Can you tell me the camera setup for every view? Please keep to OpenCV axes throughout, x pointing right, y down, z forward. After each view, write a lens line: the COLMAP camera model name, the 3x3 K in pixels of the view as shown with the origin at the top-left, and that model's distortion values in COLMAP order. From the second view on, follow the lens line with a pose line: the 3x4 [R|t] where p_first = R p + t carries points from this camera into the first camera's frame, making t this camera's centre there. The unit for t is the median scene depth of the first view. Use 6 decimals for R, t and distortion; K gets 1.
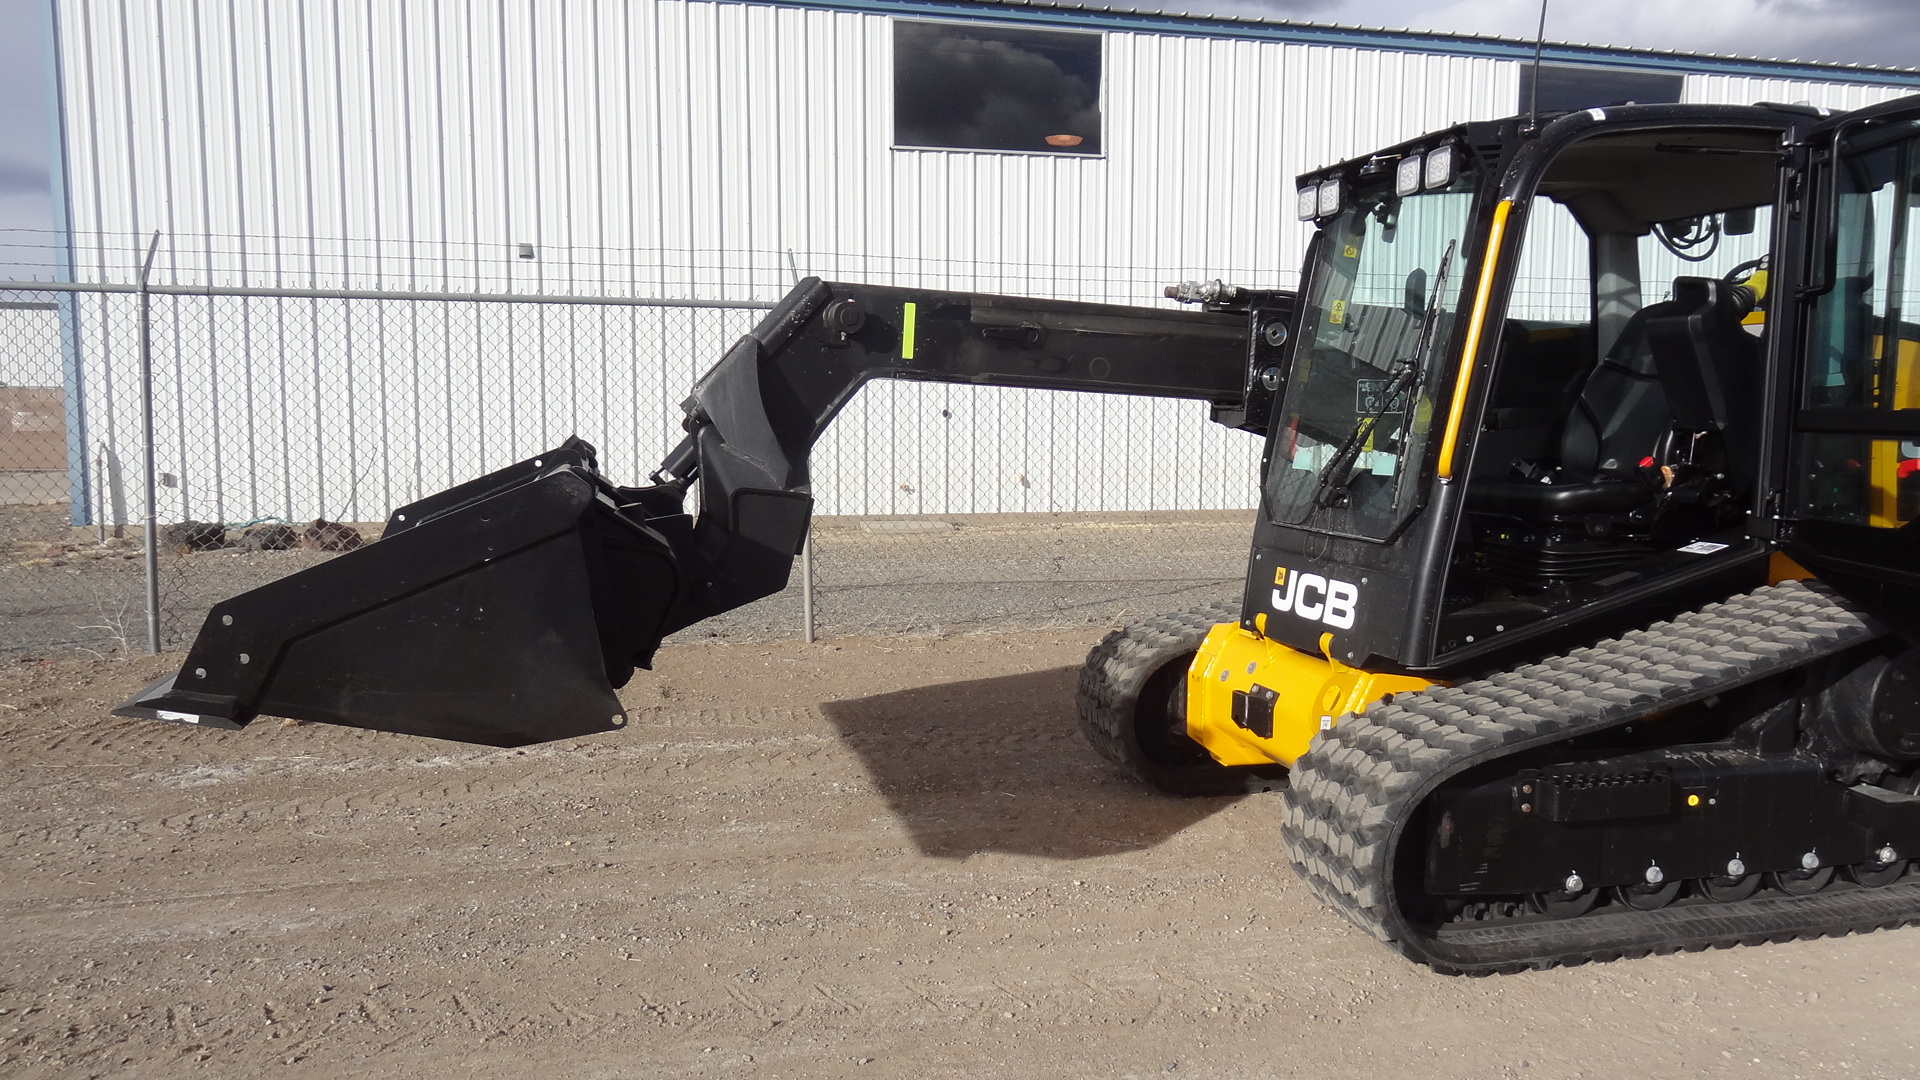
lens RADIAL K [[1369.0, 0, 959.5], [0, 1369.0, 549.5], [0, 0, 1]] dist [-0.004015, 0.003719]
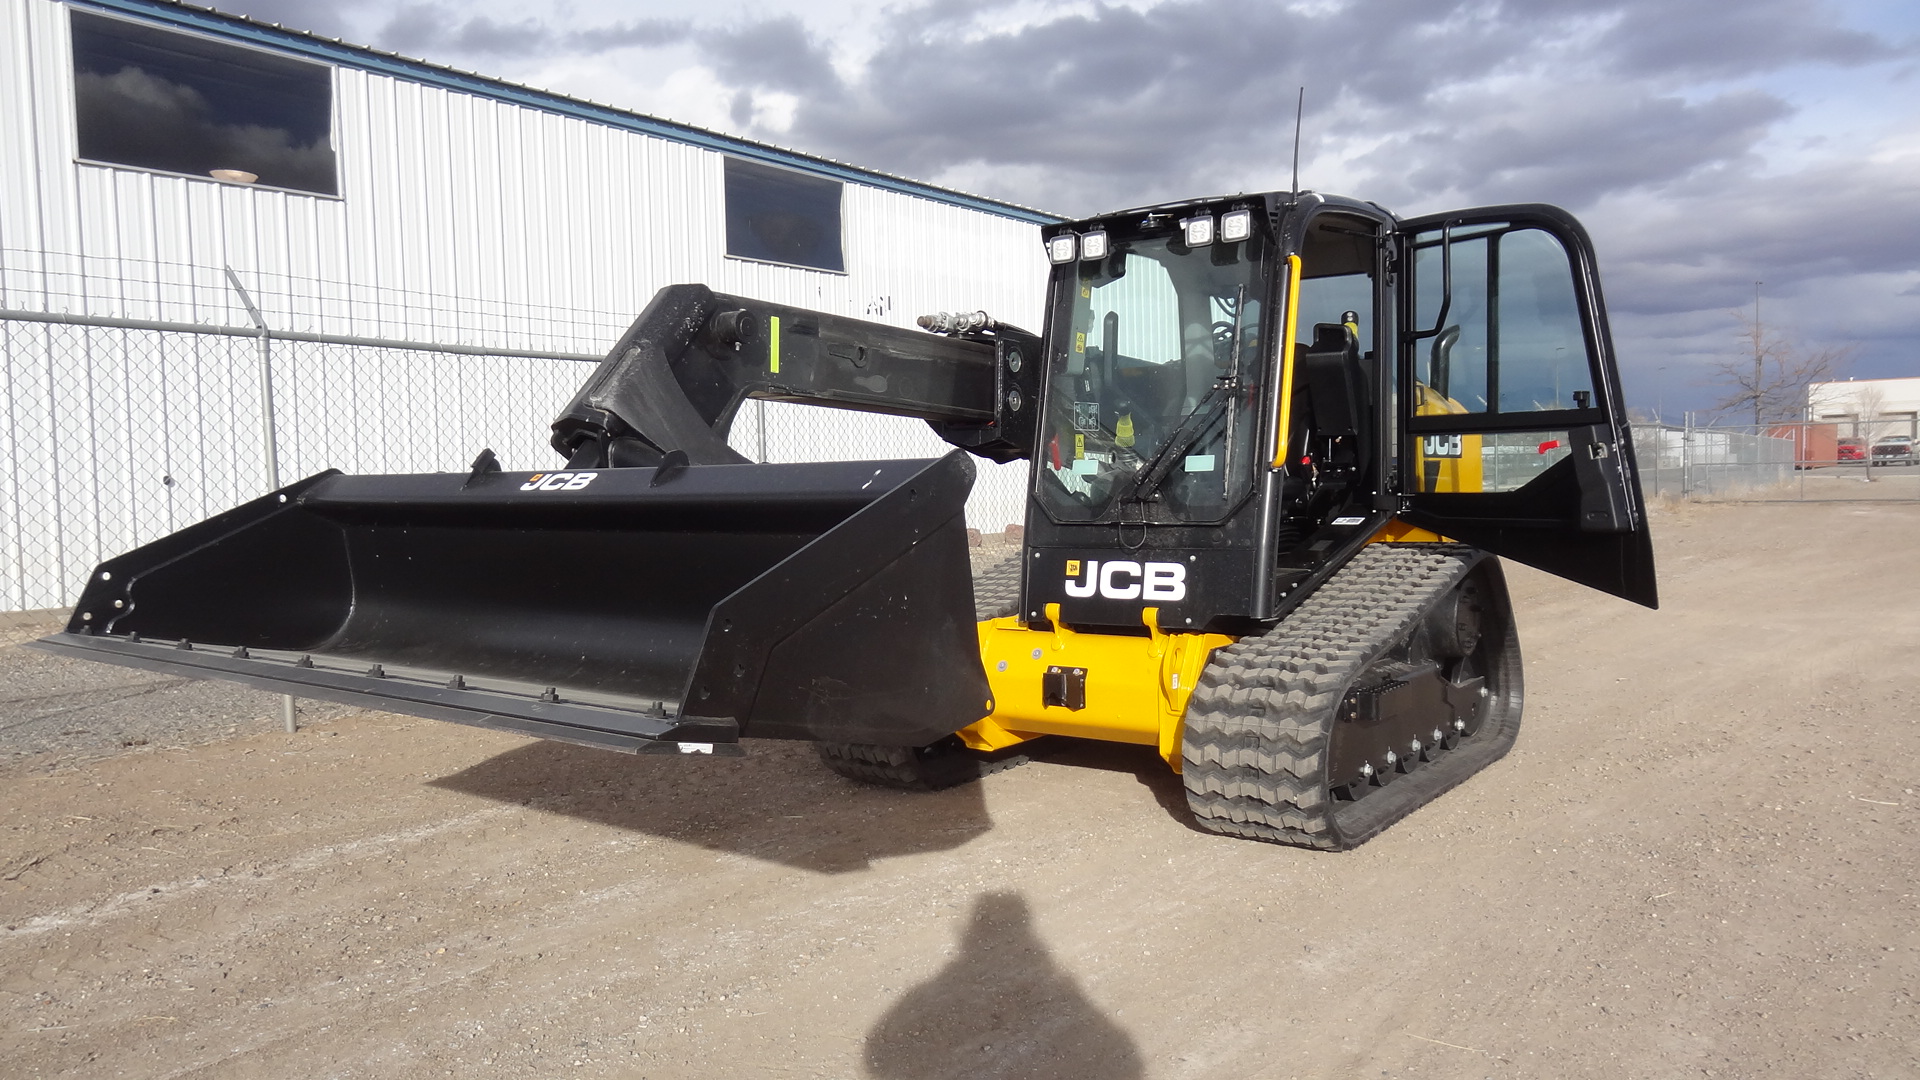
lens RADIAL K [[1363.1, 0, 960.0], [0, 1363.1, 540.0], [0, 0, 1]] dist [0.002753, 0.007120]
pose [[0.788666, -0.051138, 0.612692, -0.549718], [0.087789, 0.995690, -0.029899, 0.022198], [-0.608522, 0.077368, 0.789756, 0.152096]]
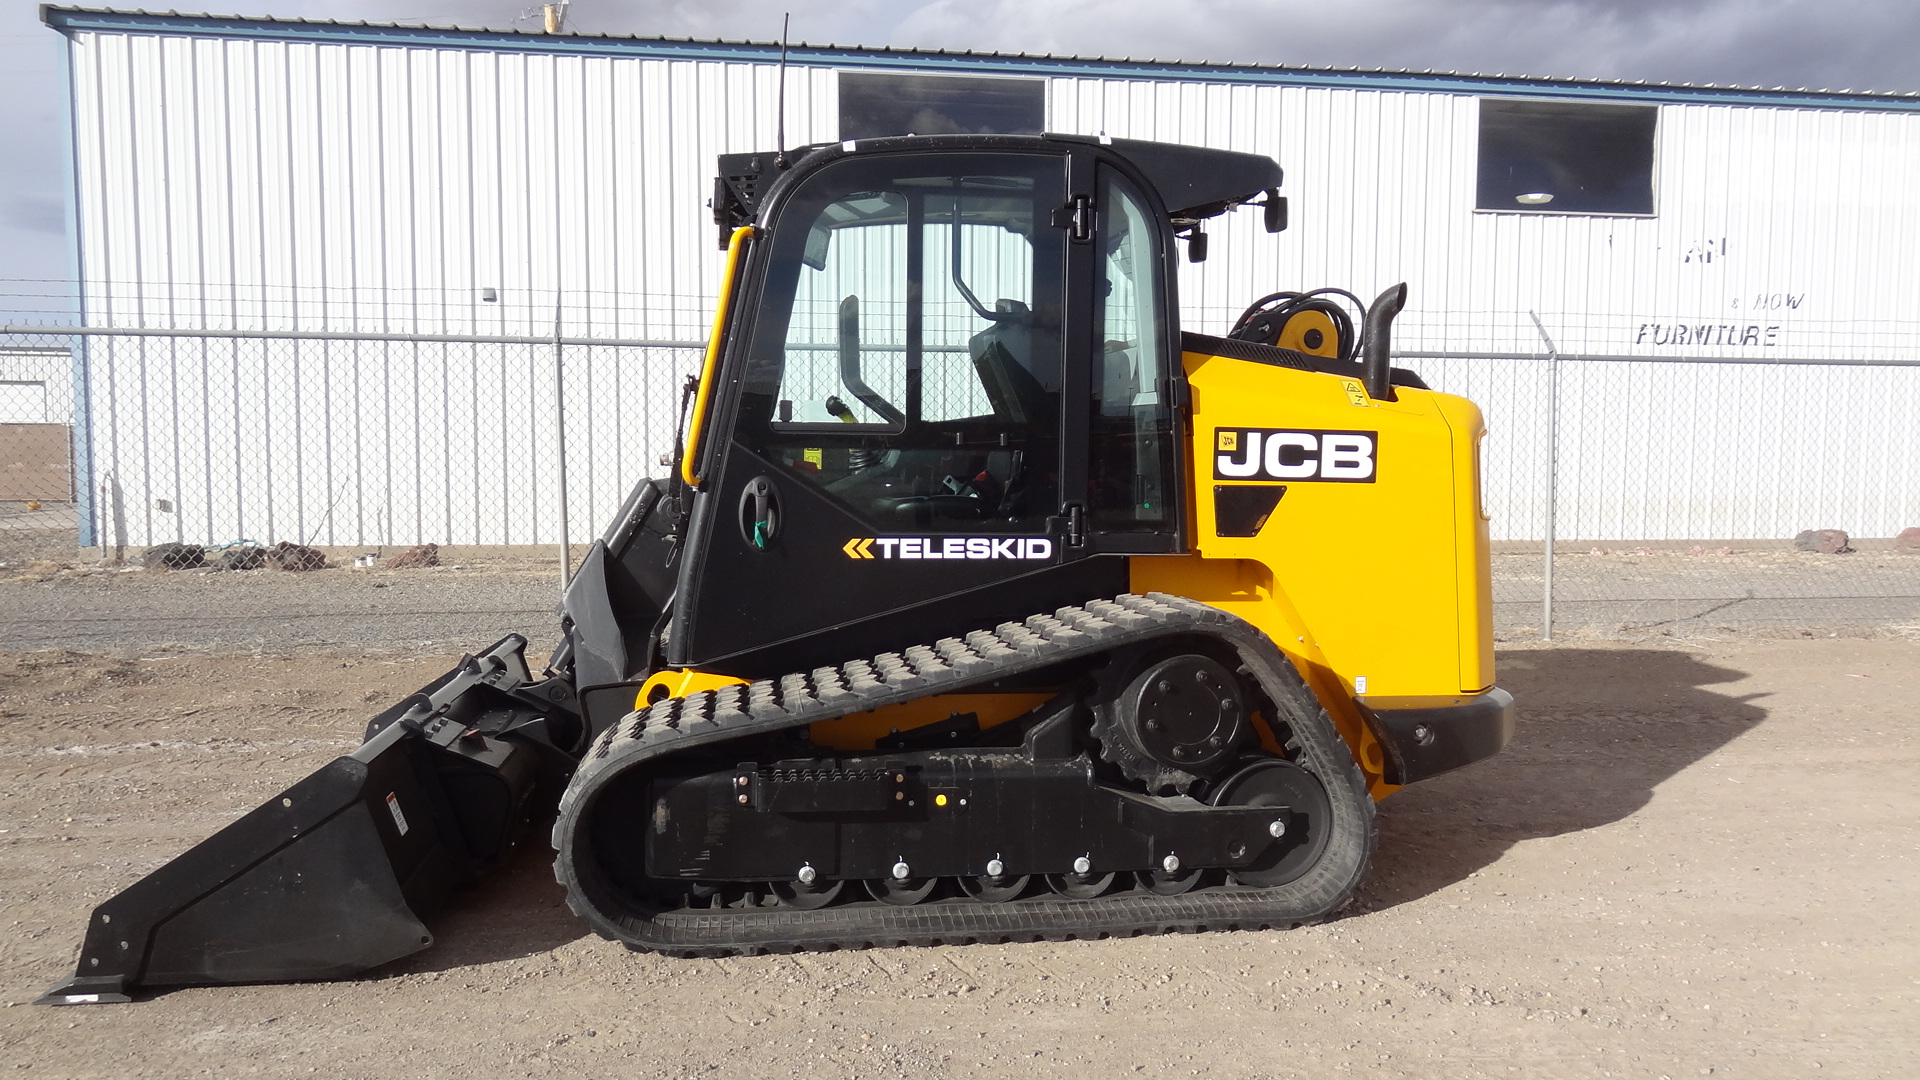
lens RADIAL K [[1342.0, 0, 958.2], [0, 1342.0, 538.5], [0, 0, 1]] dist [0.000442, 0.005163]
pose [[0.994596, 0.007404, -0.103557, 0.568813], [-0.010962, 0.999368, -0.033828, 0.017470], [0.103241, 0.034780, 0.994048, -0.012325]]
